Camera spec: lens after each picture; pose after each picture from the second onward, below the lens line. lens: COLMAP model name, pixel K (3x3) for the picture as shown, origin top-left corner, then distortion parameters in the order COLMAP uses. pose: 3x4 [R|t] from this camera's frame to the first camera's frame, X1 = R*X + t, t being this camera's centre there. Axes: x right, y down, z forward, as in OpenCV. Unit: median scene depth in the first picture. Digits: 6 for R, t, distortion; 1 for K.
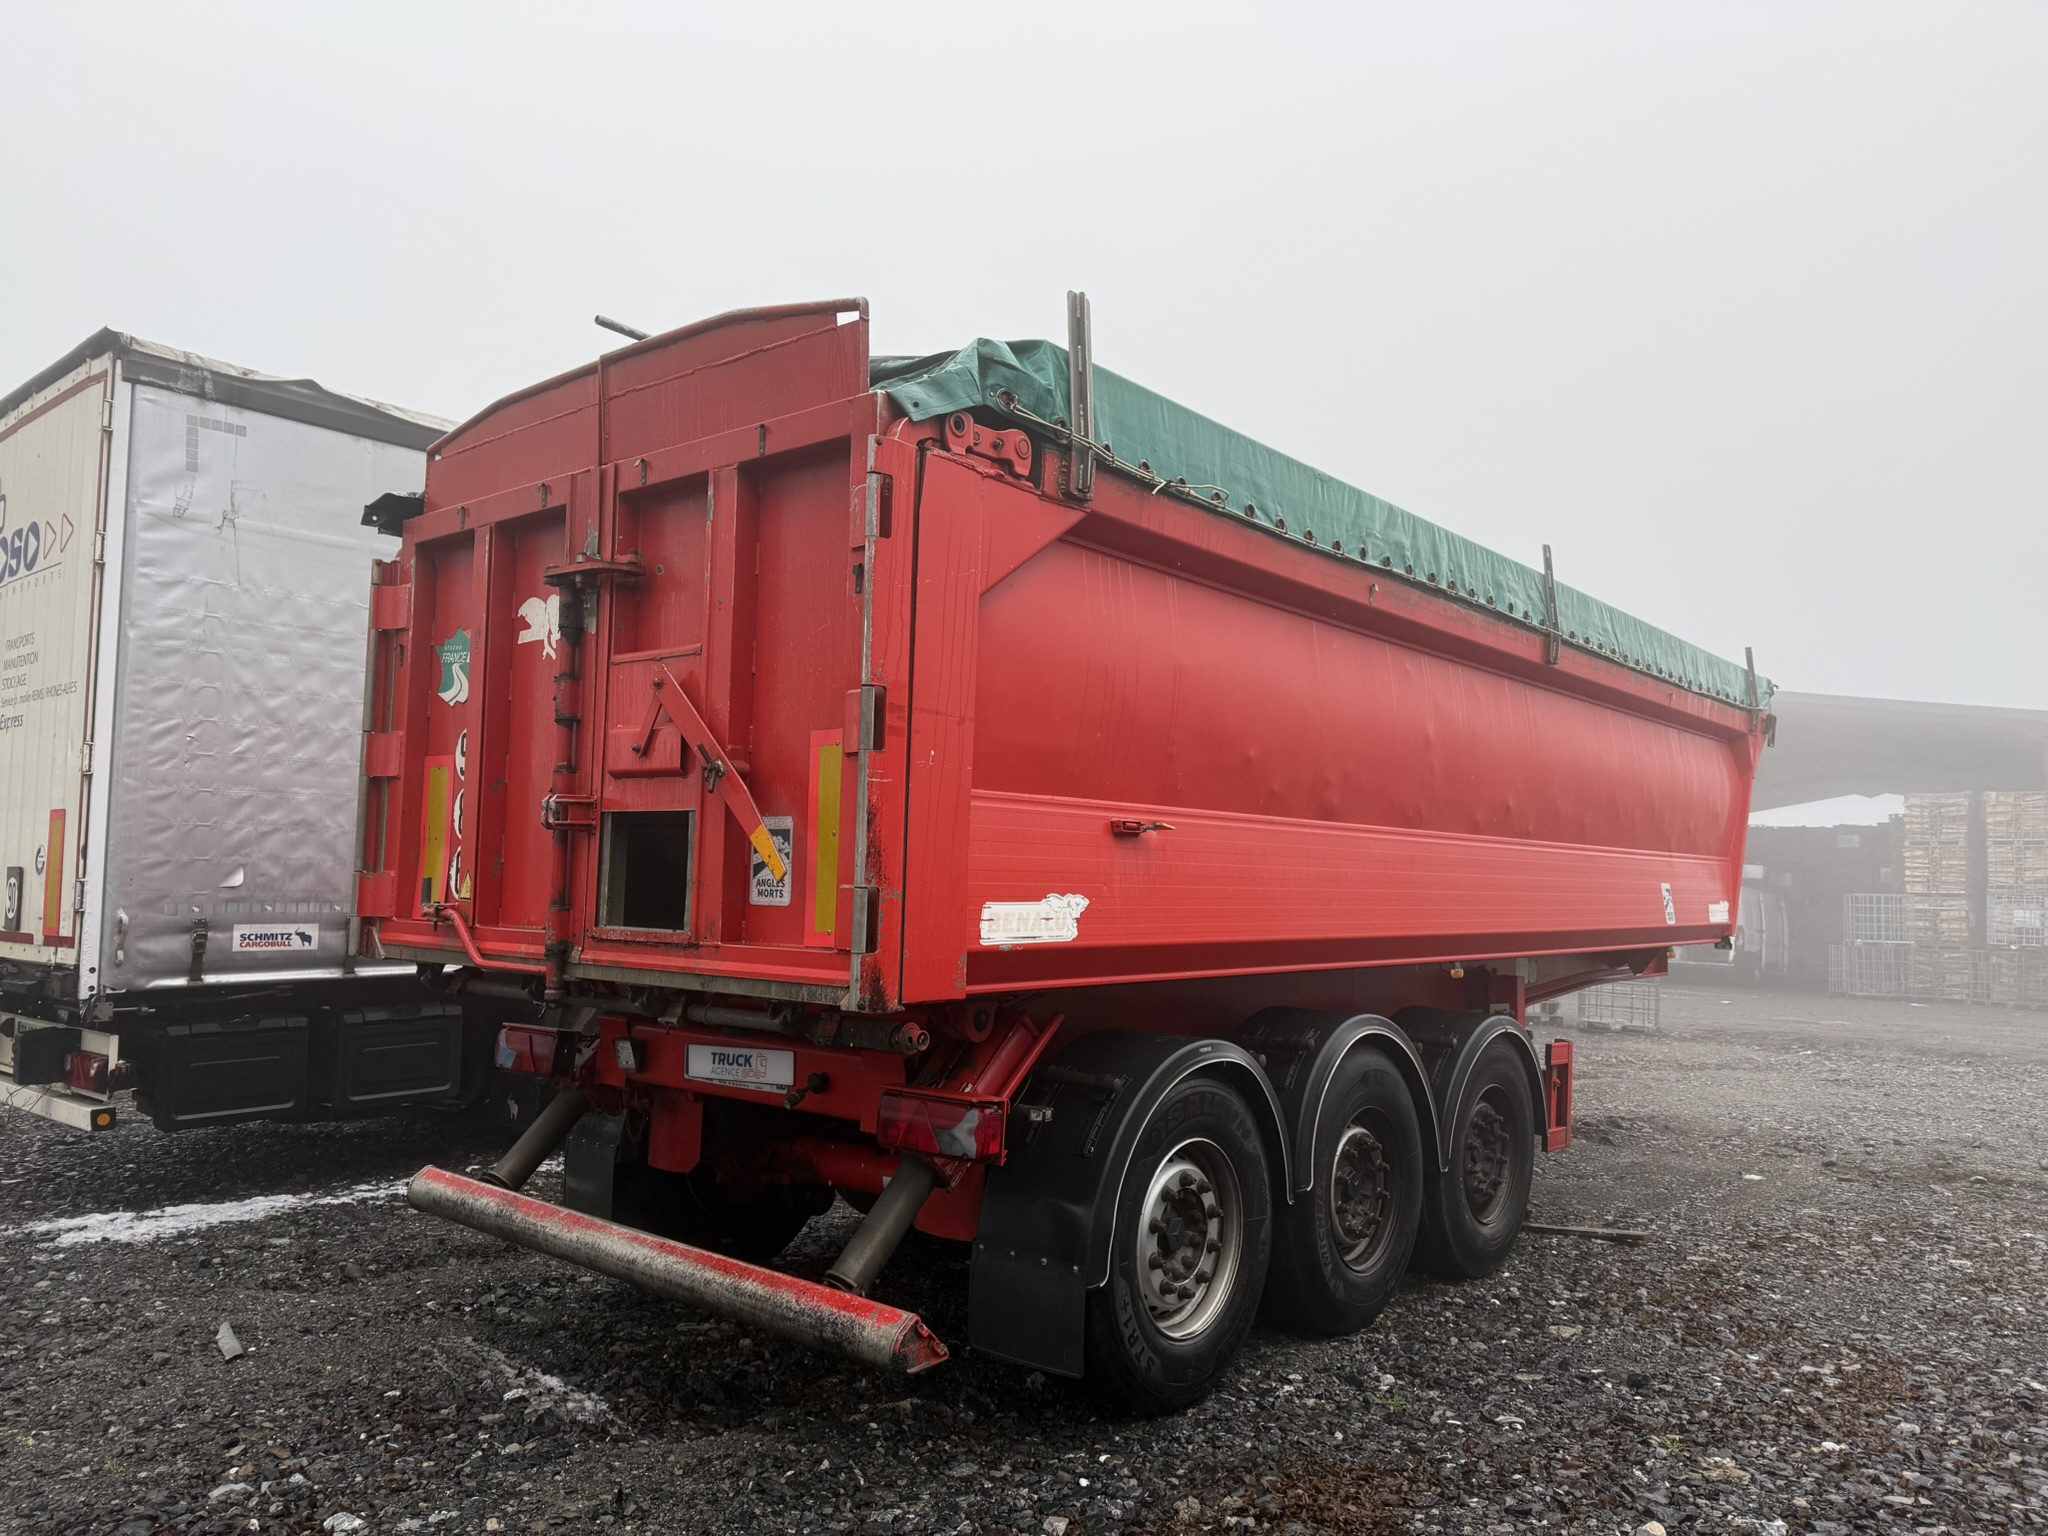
lens RADIAL K [[1460.4, 0, 1017.4], [0, 1460.4, 773.0], [0, 0, 1]] dist [0.036140, -0.037368]
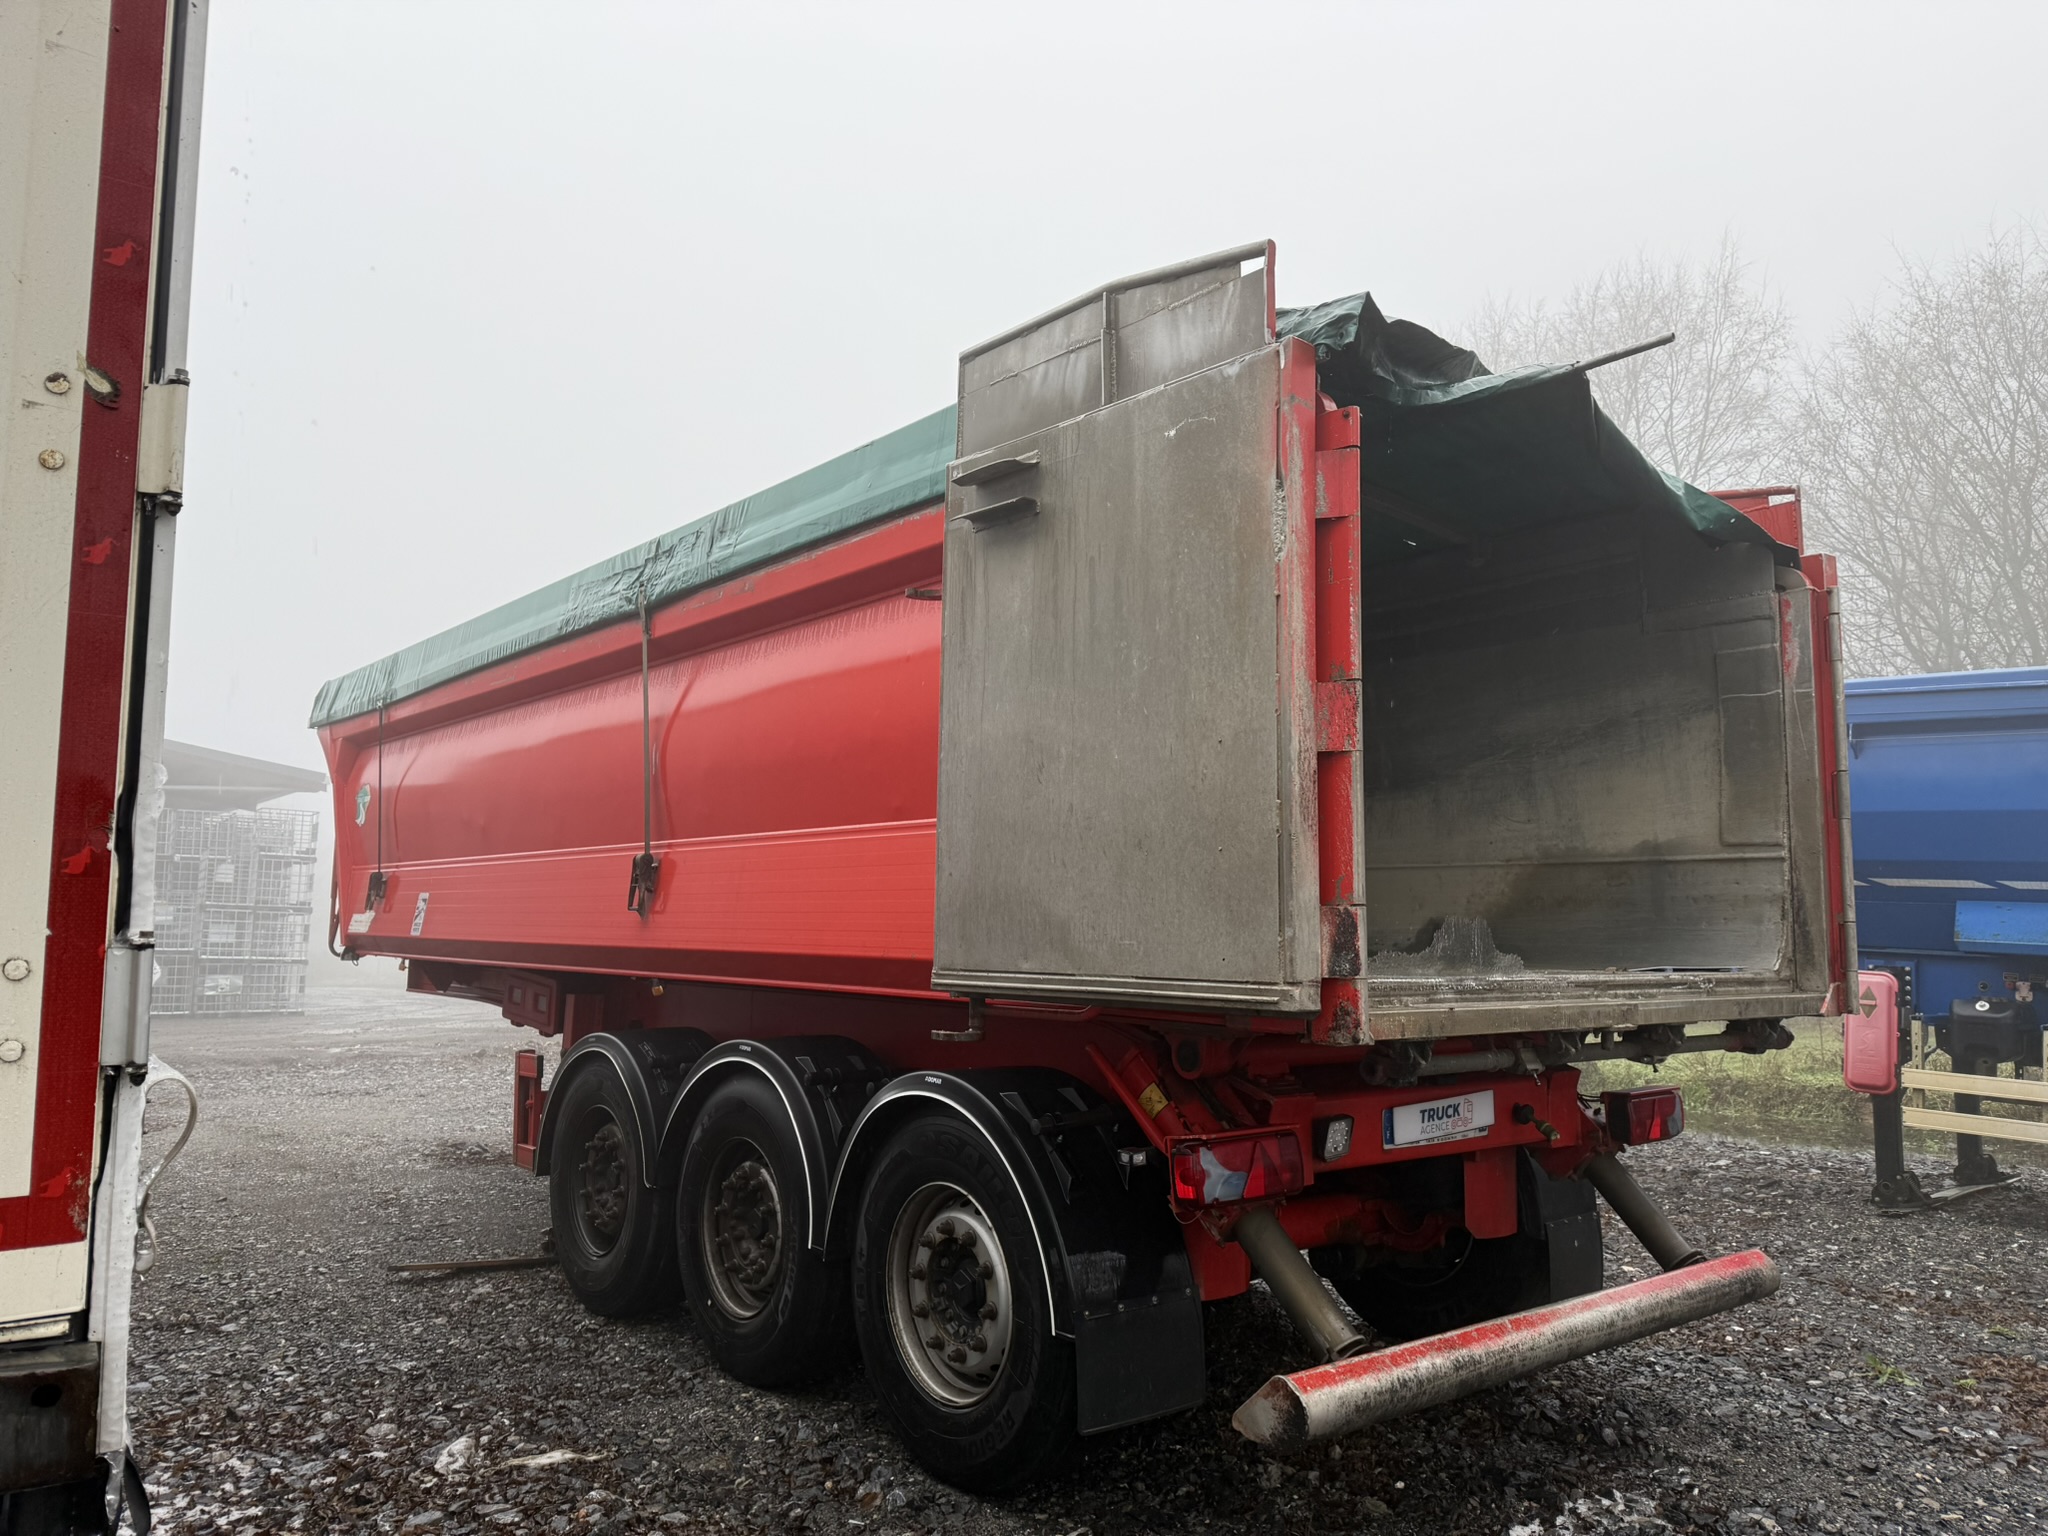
lens RADIAL K [[1460.4, 0, 1030.0], [0, 1460.4, 765.8], [0, 0, 1]] dist [0.036140, -0.037368]
pose [[0.174671, 0.087655, 0.980717, -1.164352], [-0.077449, 0.994167, -0.075063, 0.070165], [-0.981576, -0.062844, 0.180441, 1.109760]]
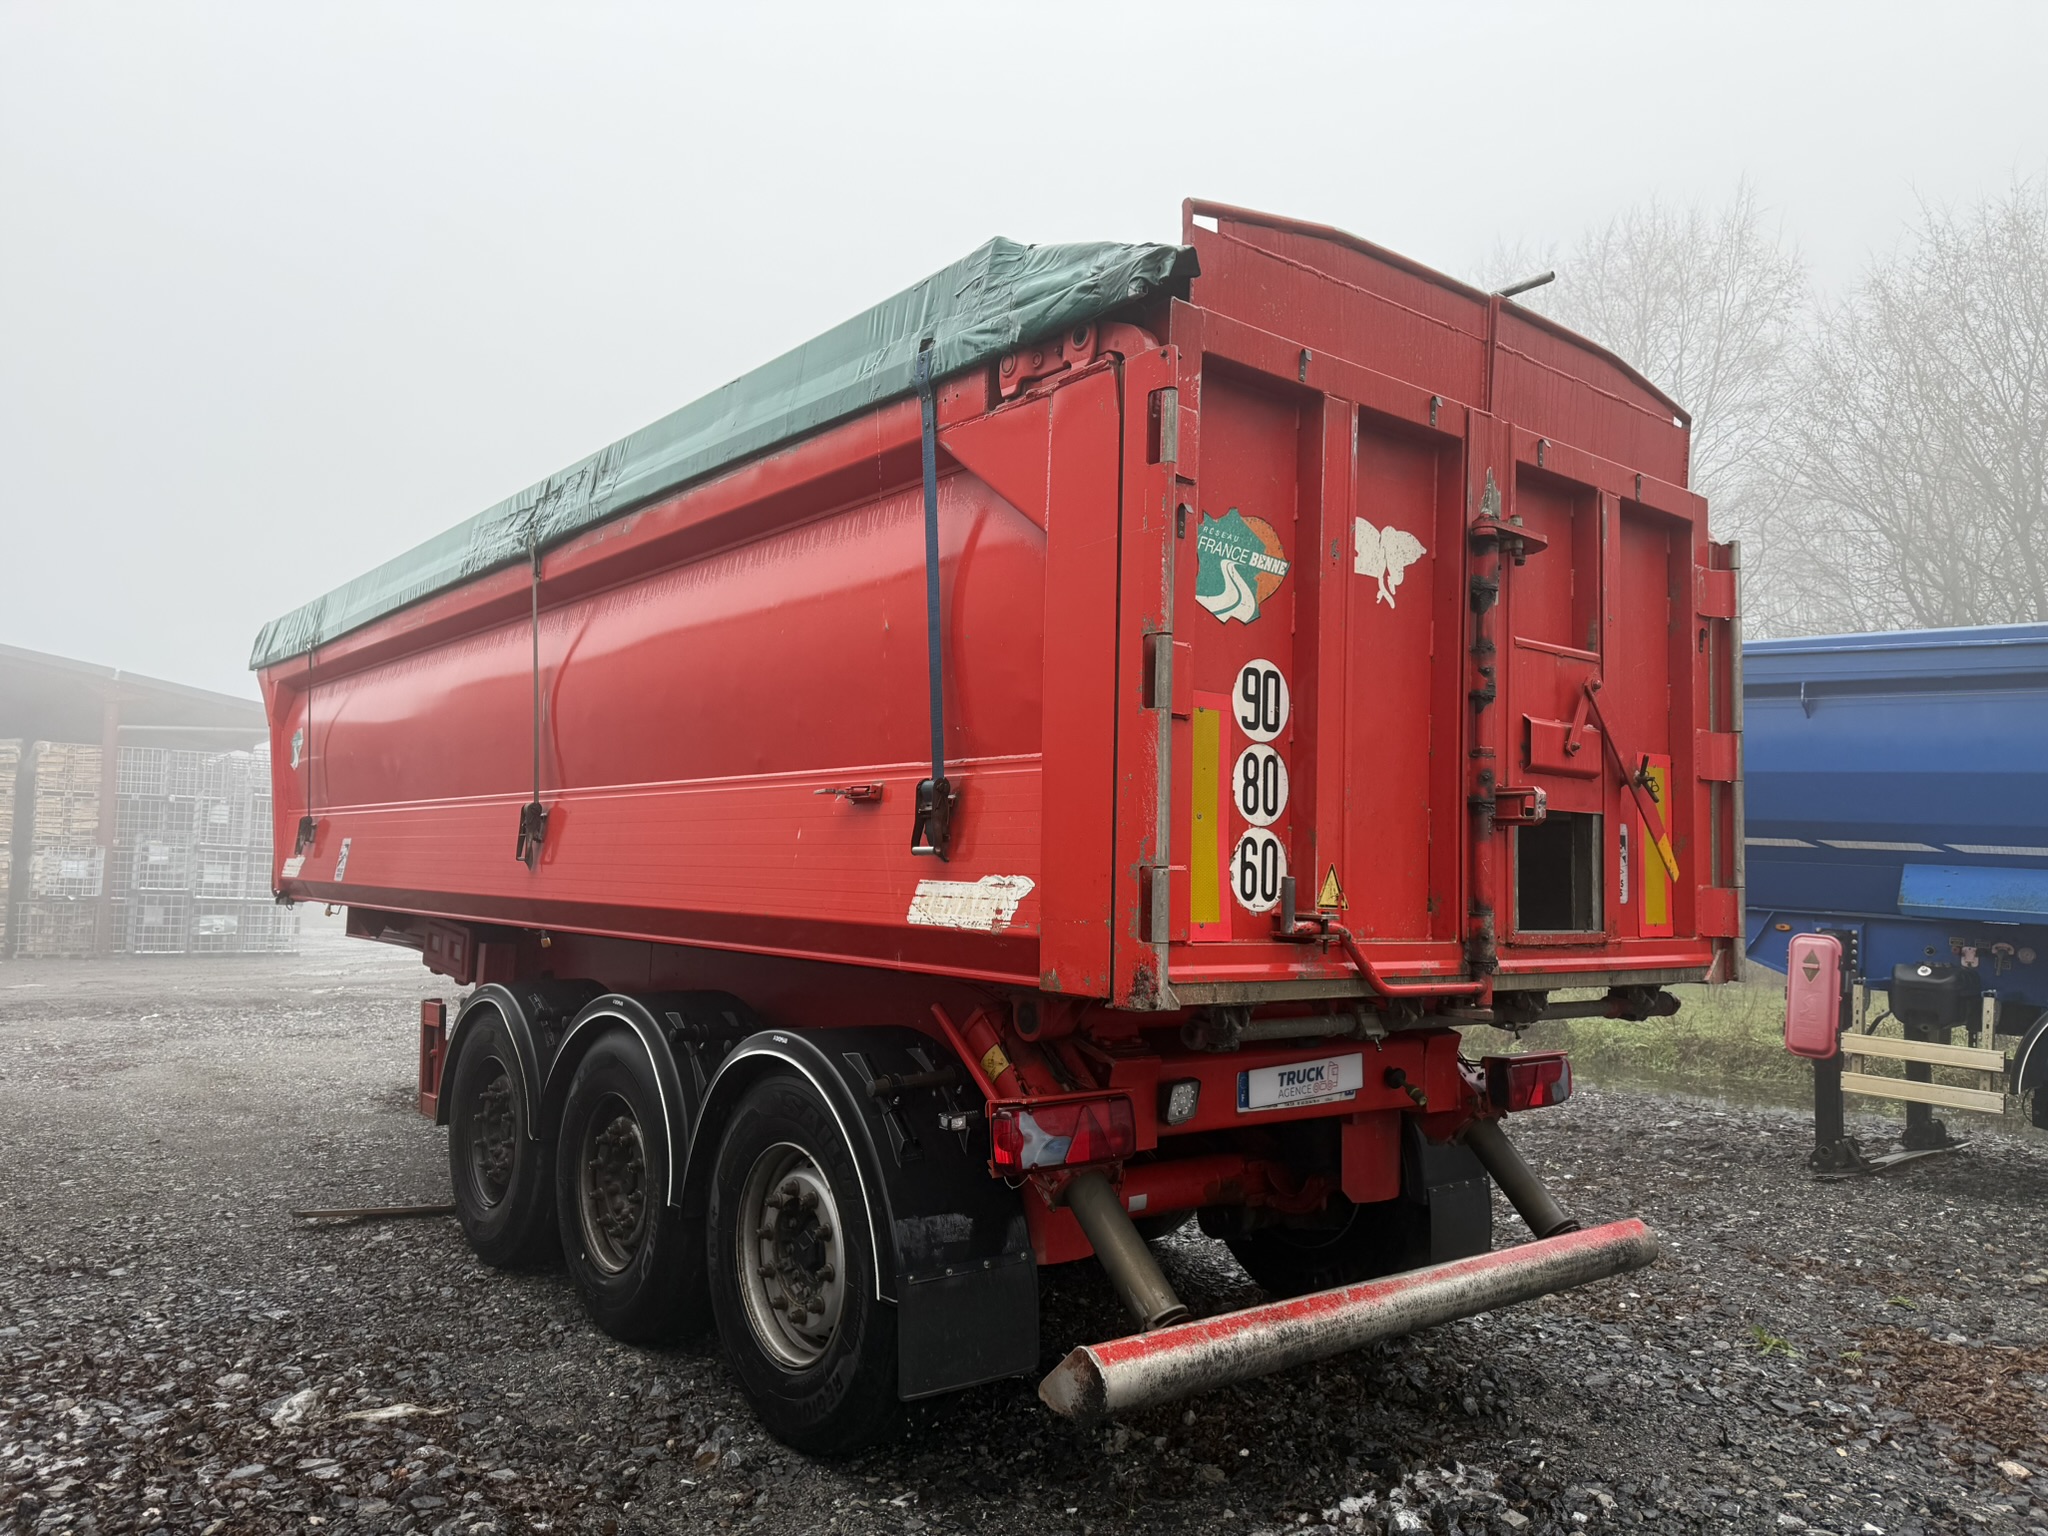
lens RADIAL K [[1460.4, 0, 1038.5], [0, 1460.4, 766.3], [0, 0, 1]] dist [0.036140, -0.037368]
pose [[0.183909, 0.055318, 0.981385, -1.119587], [-0.088750, 0.995272, -0.039469, 0.057579], [-0.978928, -0.079840, 0.187949, 1.013522]]
